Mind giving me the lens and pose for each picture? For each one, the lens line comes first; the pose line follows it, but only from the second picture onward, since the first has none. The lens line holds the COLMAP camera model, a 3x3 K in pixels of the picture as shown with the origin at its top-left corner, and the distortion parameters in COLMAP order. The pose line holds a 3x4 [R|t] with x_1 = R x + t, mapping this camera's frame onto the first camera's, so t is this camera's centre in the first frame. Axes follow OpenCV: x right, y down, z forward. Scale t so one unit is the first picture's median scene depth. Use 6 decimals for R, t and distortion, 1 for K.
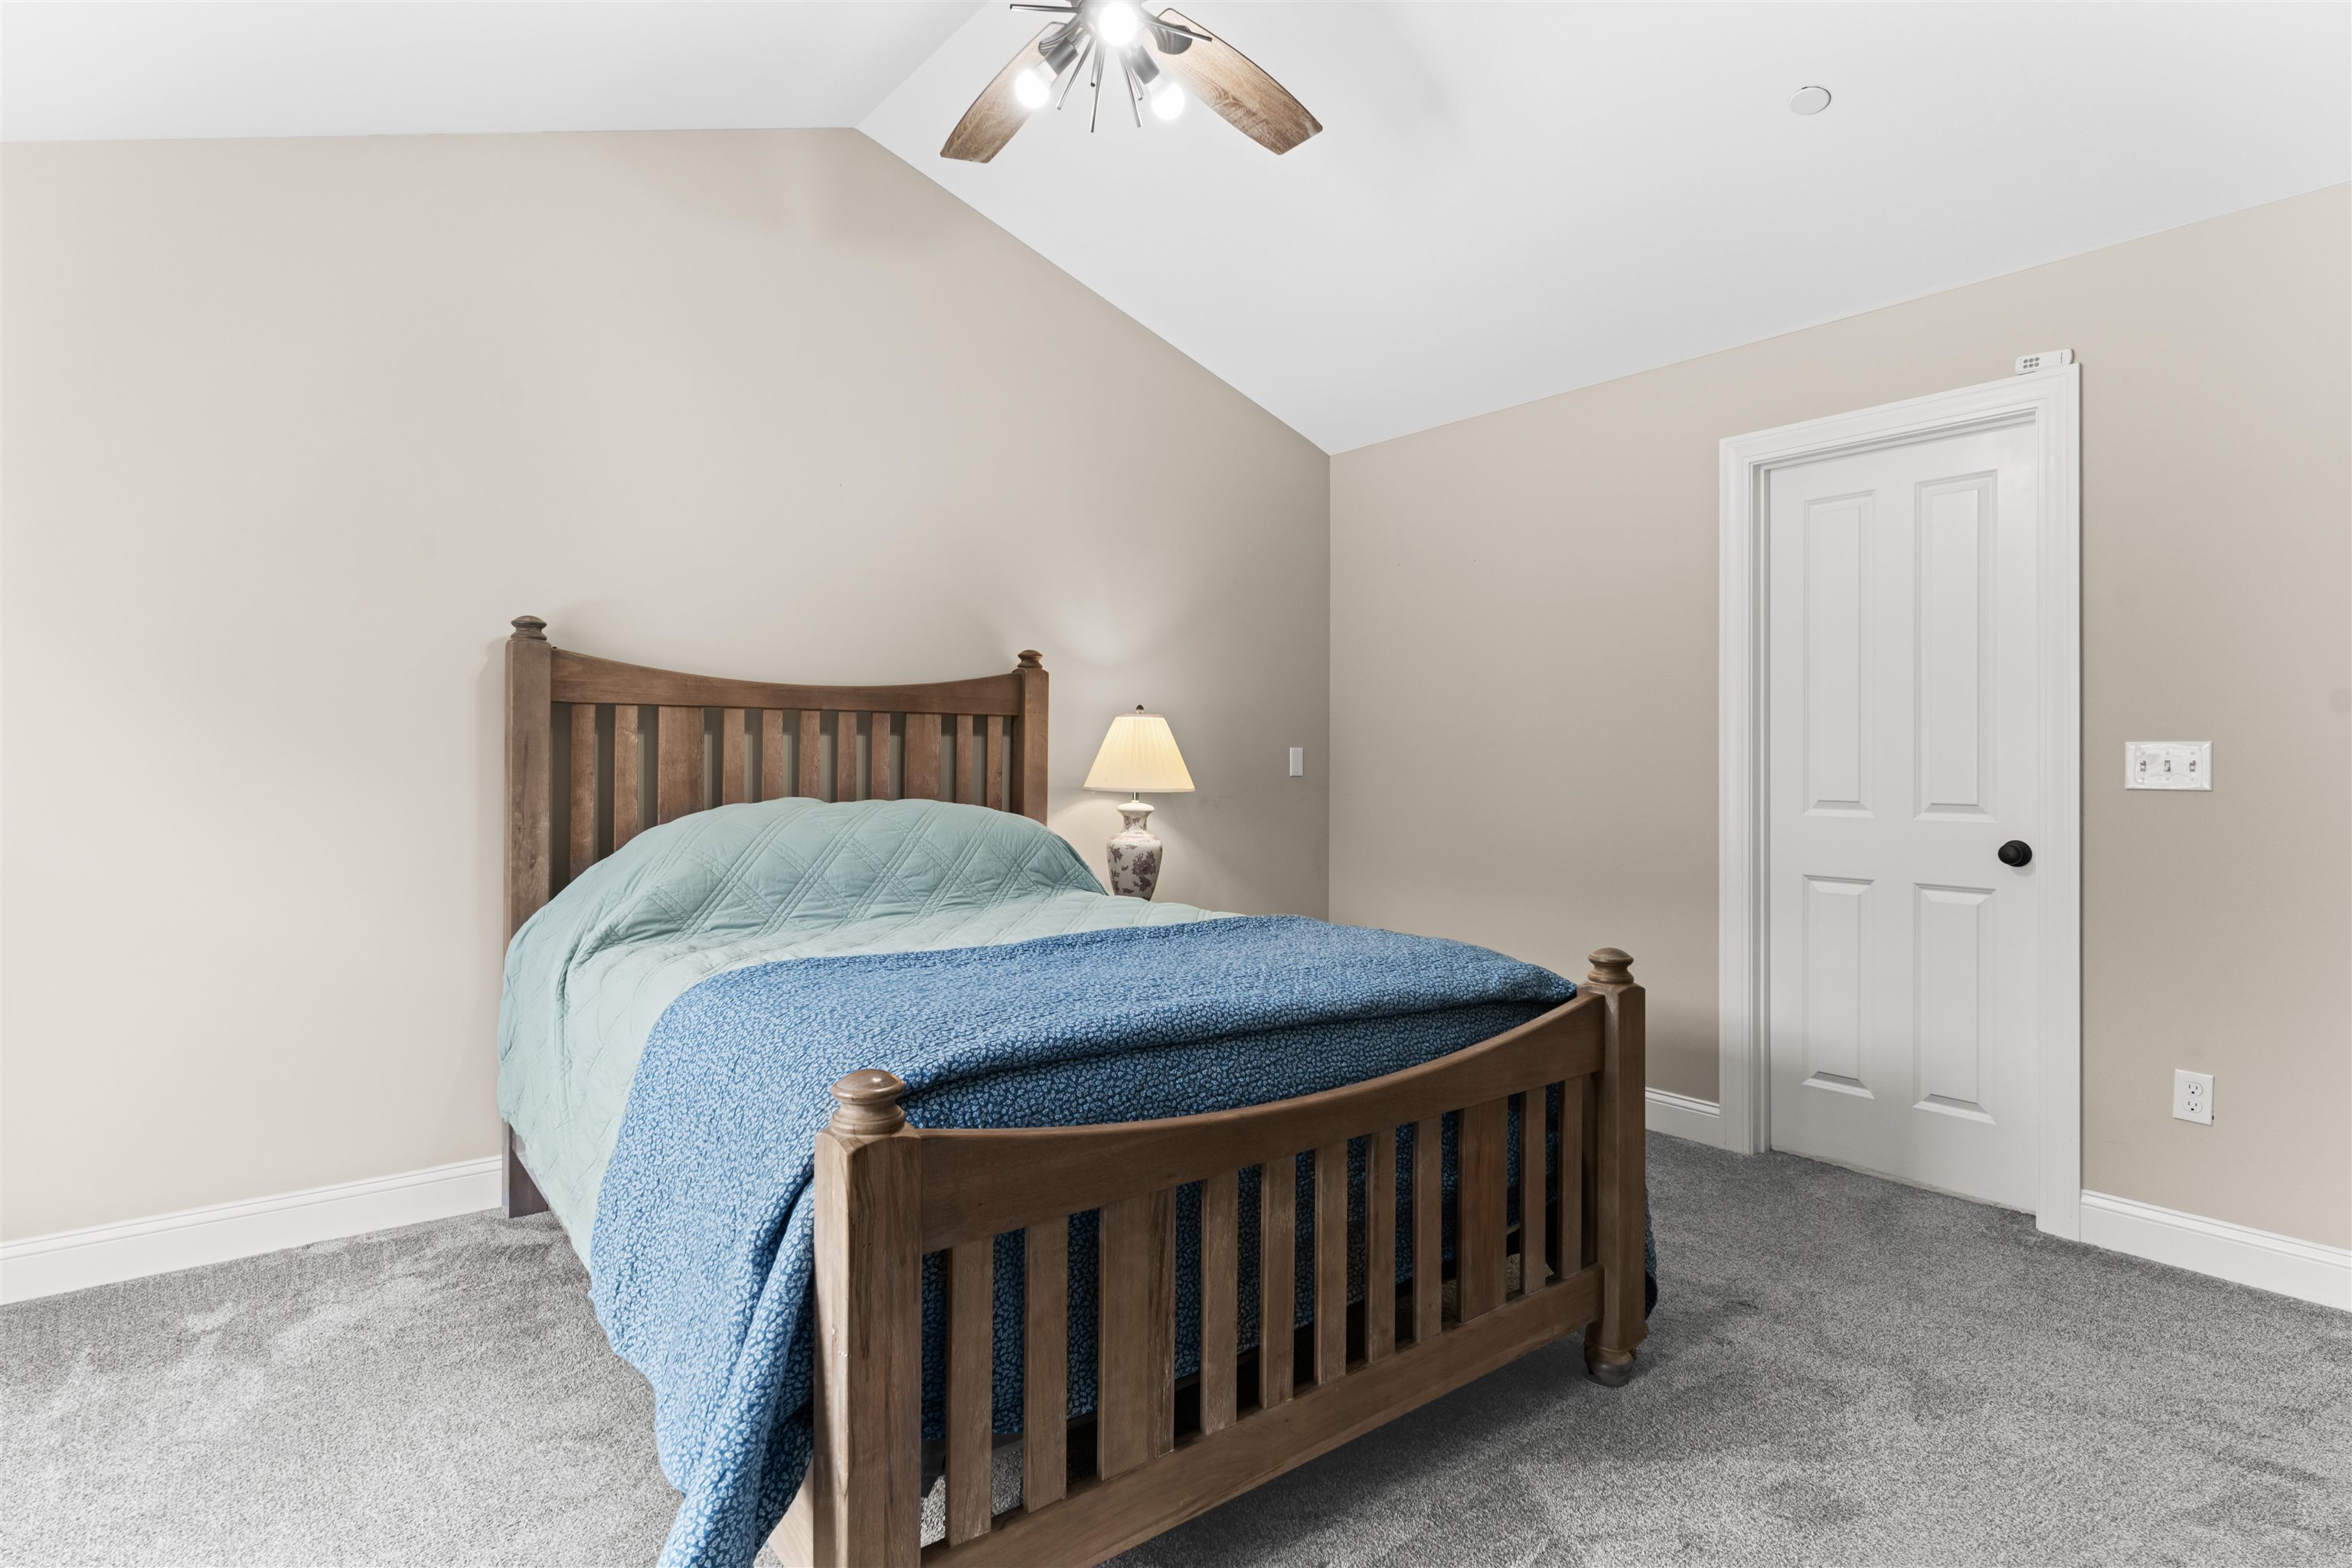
lens RADIAL K [[1213.3, 0, 1146.2], [0, 1213.3, 766.5], [0, 0, 1]] dist [-0.004783, 0.000869]
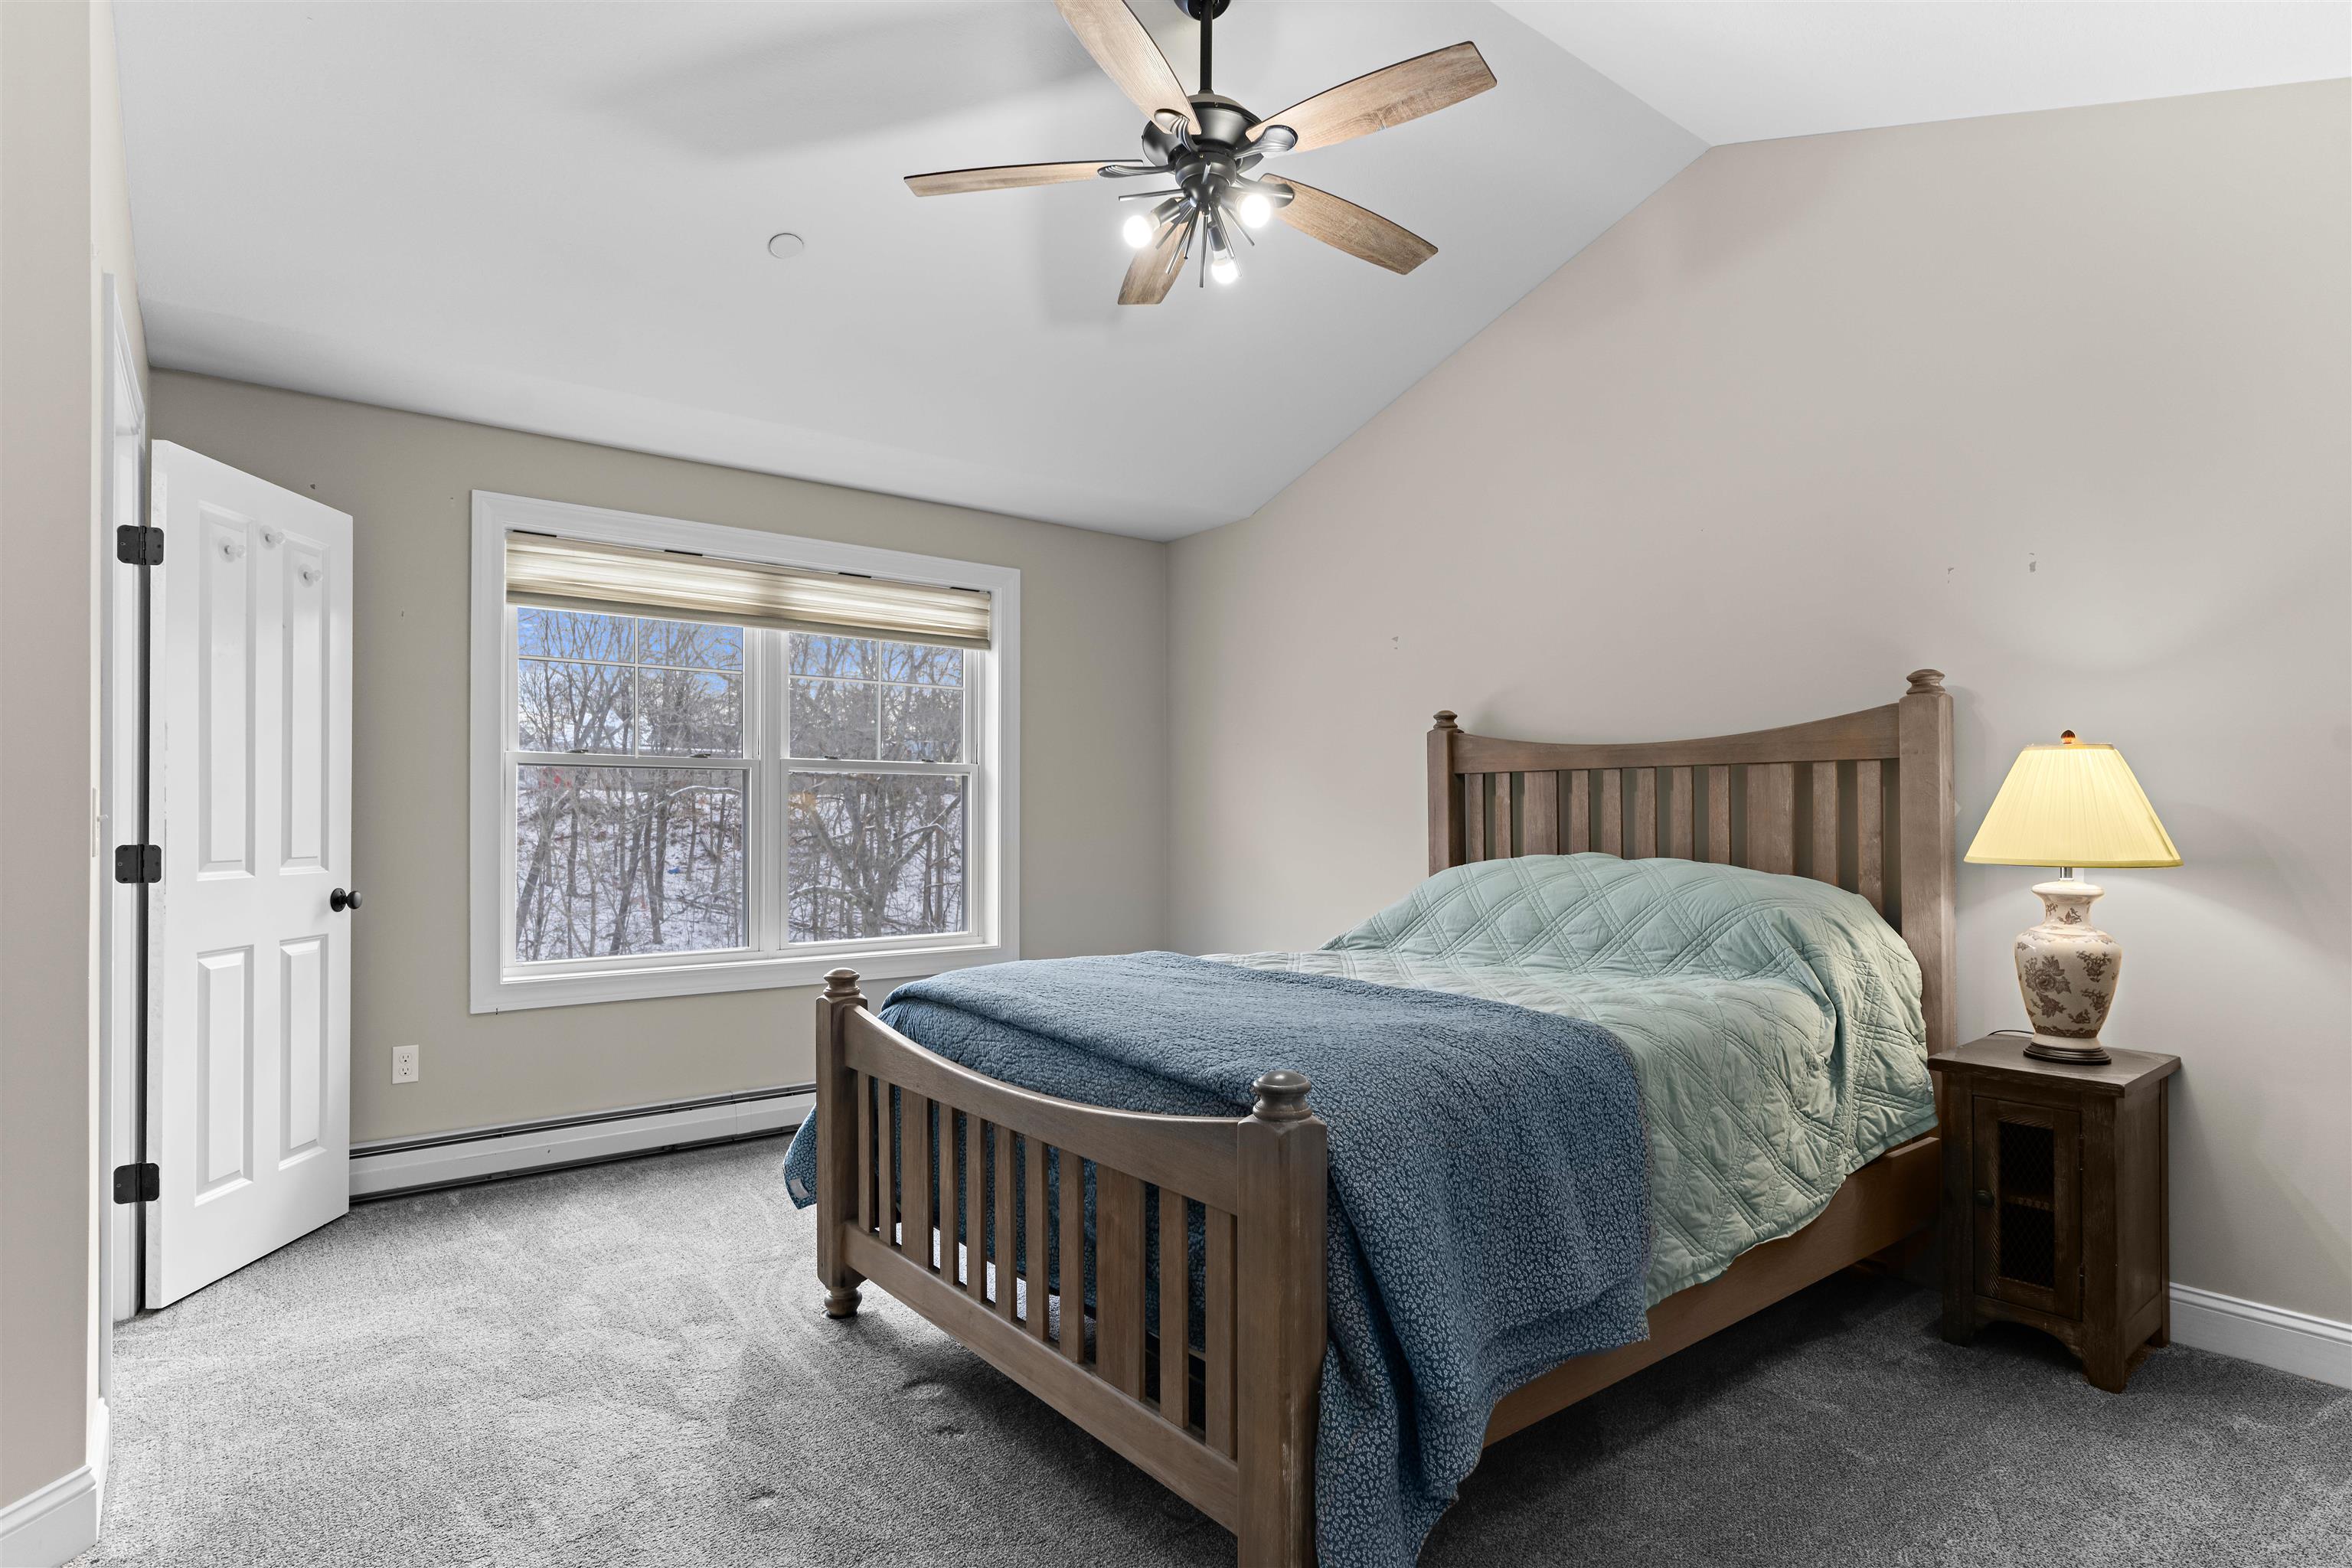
lens RADIAL K [[1225.6, 0, 1221.1], [0, 1225.6, 820.3], [0, 0, 1]] dist [-0.002576, 0.000186]
pose [[0.035870, -0.000323, -0.999356, 0.744454], [-0.002587, 0.999997, -0.000416, -0.001570], [0.999353, 0.002600, 0.035869, 0.619847]]
